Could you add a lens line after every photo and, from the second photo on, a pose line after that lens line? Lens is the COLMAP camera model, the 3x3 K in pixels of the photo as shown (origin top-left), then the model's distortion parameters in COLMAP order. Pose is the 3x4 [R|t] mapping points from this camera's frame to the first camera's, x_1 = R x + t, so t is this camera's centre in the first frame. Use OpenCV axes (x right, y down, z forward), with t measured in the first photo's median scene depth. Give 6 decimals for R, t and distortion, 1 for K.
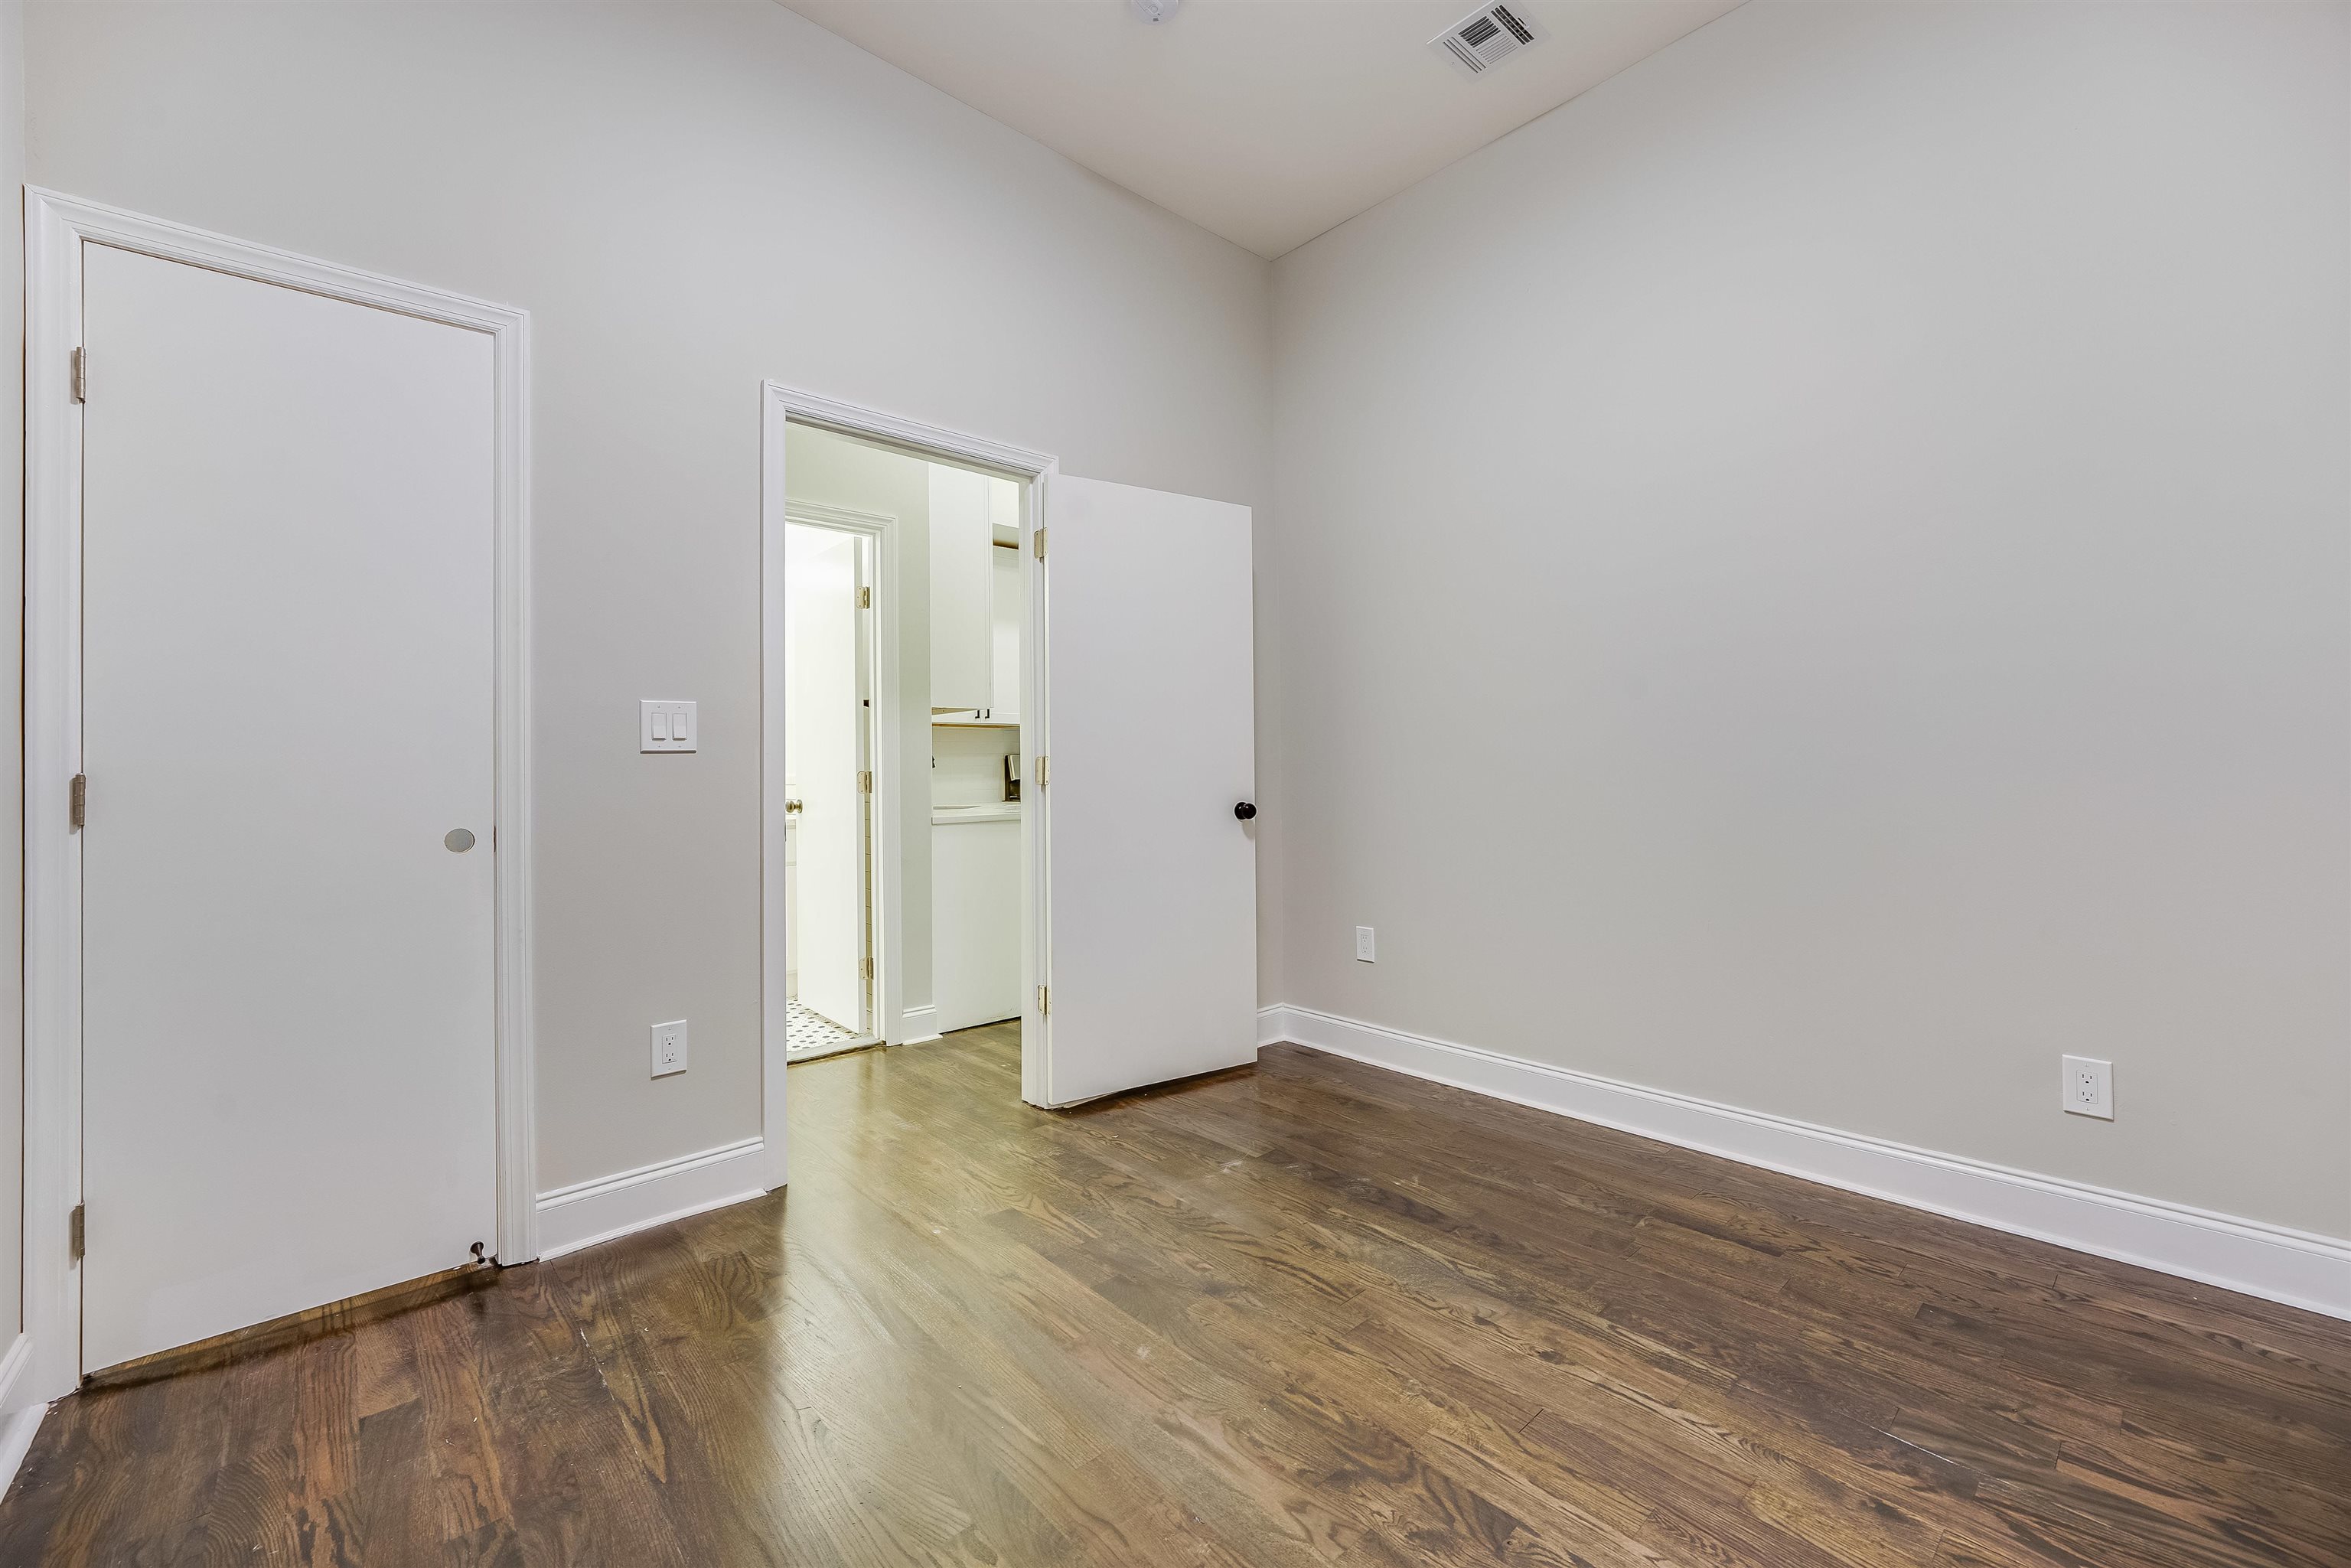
lens RADIAL K [[971.9, 0, 1171.0], [0, 971.9, 770.6], [0, 0, 1]] dist [-0.026745, 0.004743]
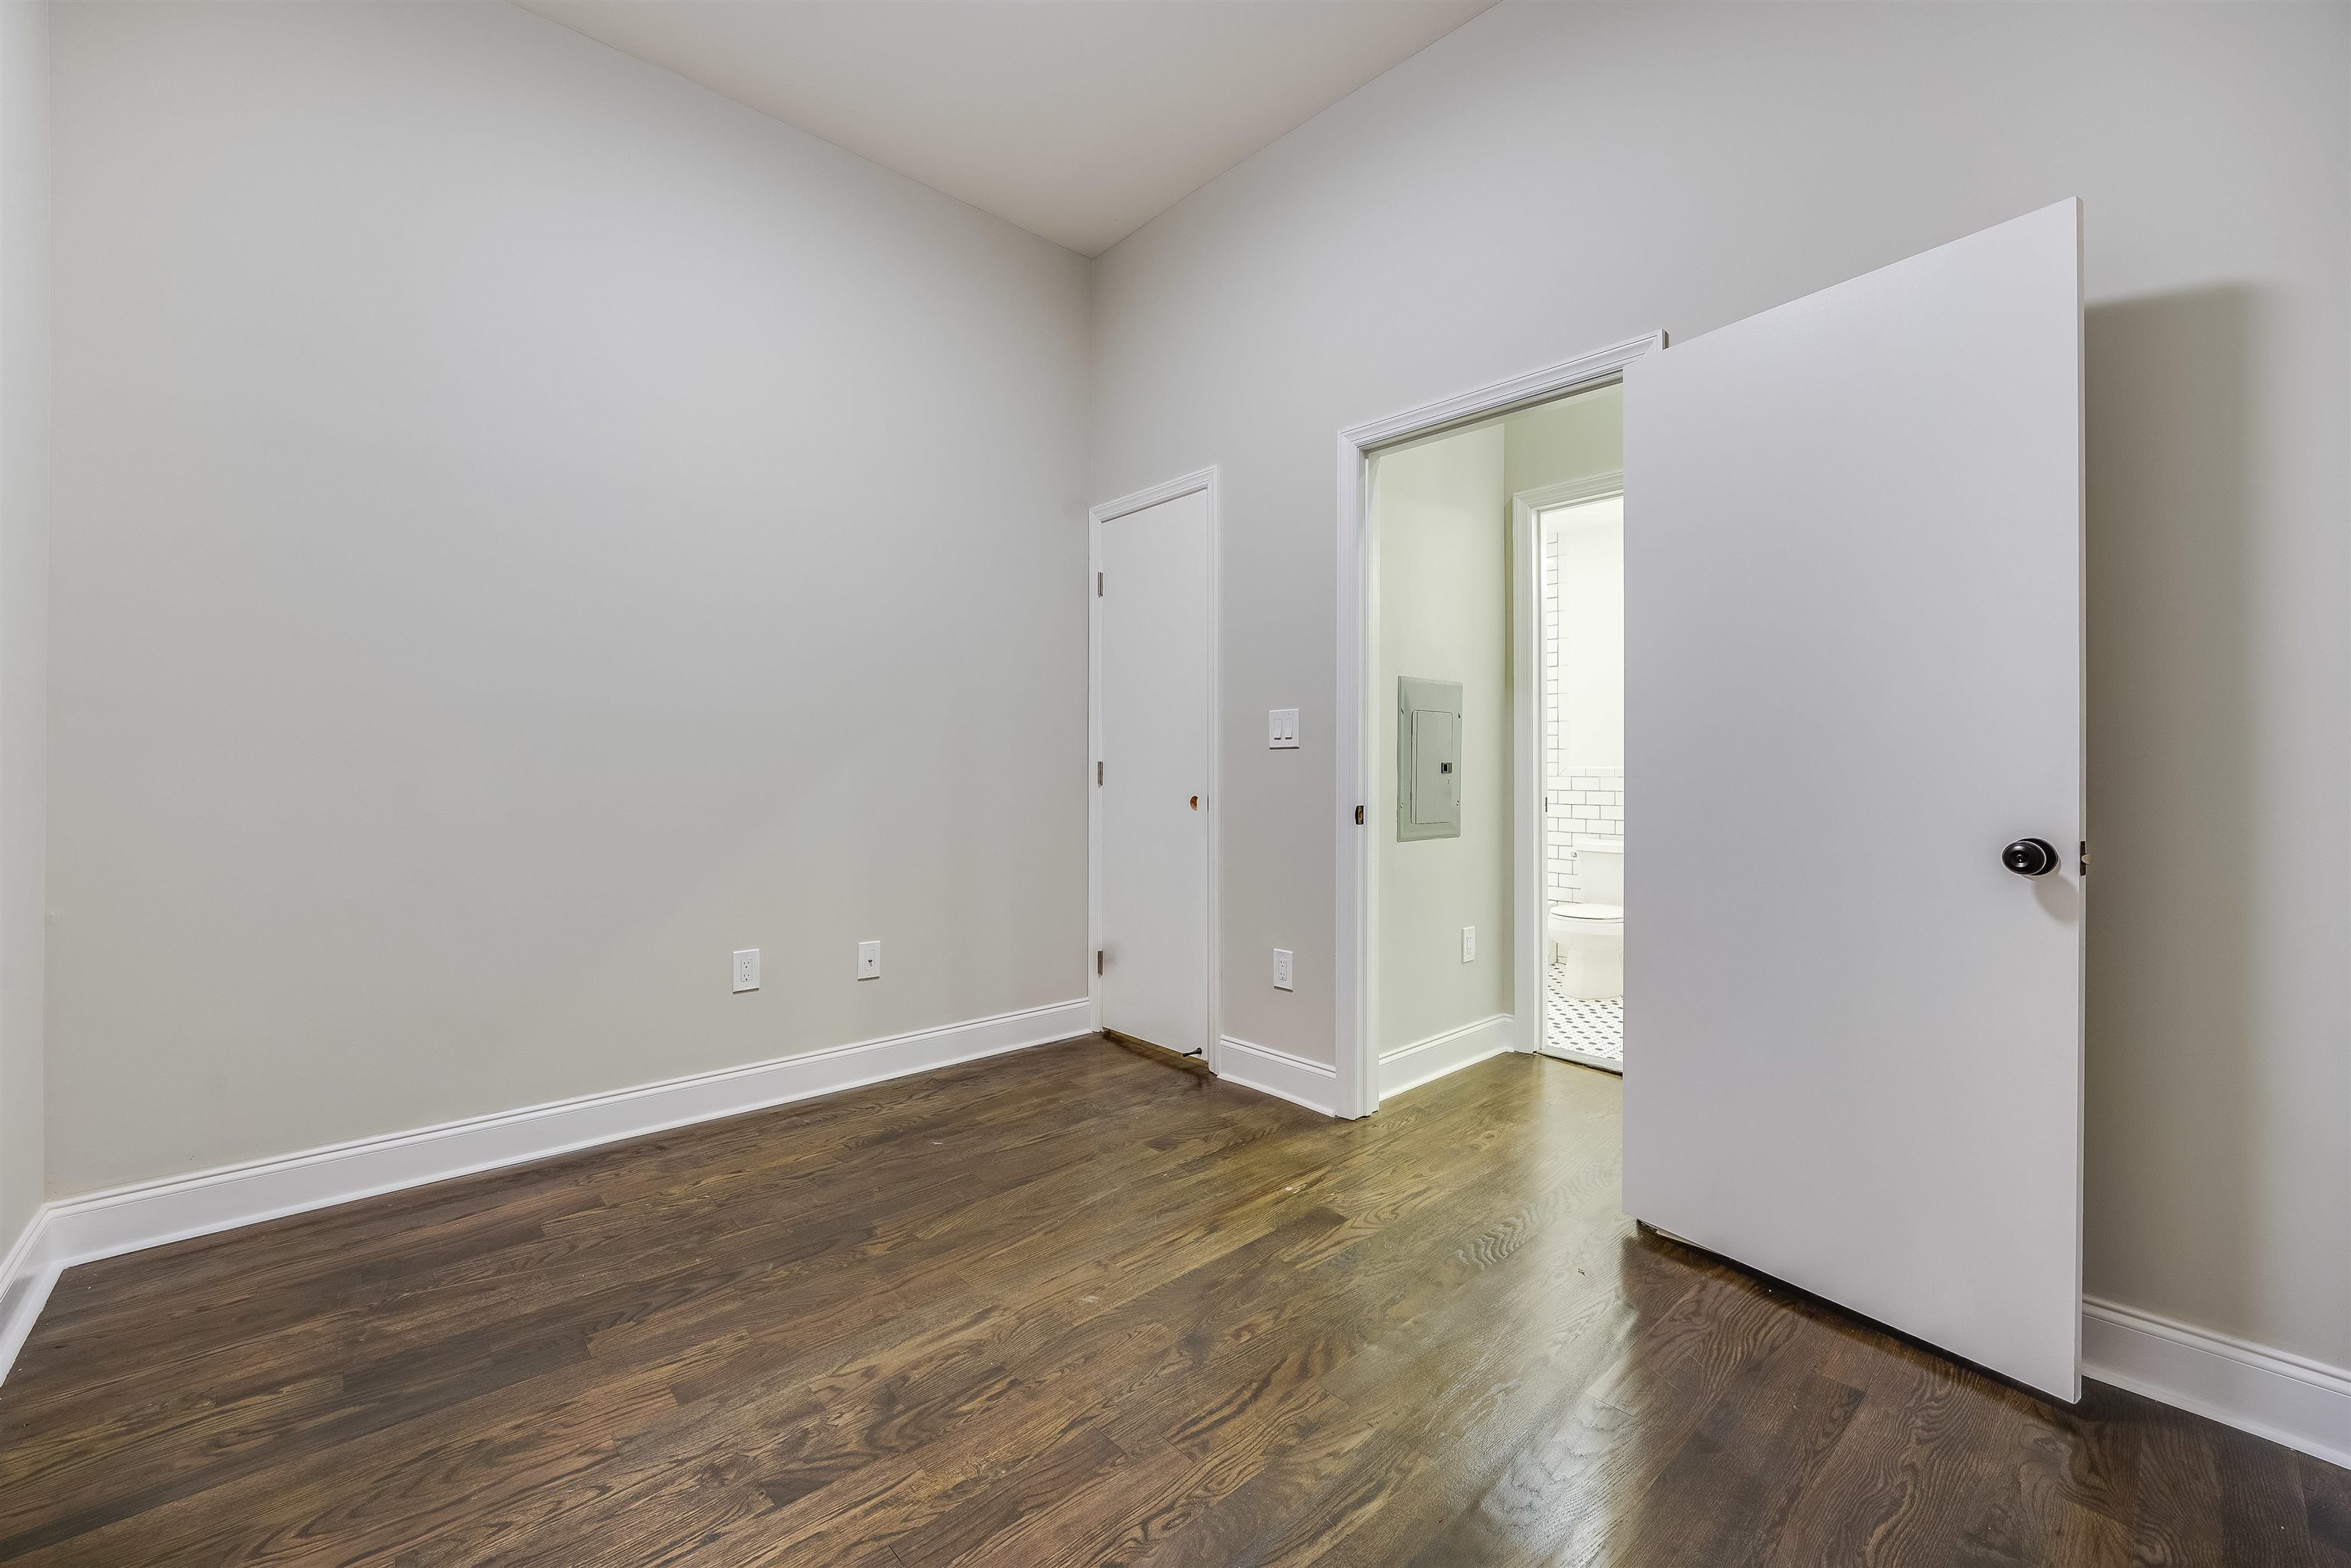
lens RADIAL K [[971.9, 0, 1171.0], [0, 971.9, 770.6], [0, 0, 1]] dist [-0.026745, 0.004743]
pose [[-0.022099, 0.021274, -0.999529, 1.168164], [-0.003648, 0.999765, 0.021360, -0.023309], [0.999749, 0.004118, -0.022016, 1.235584]]
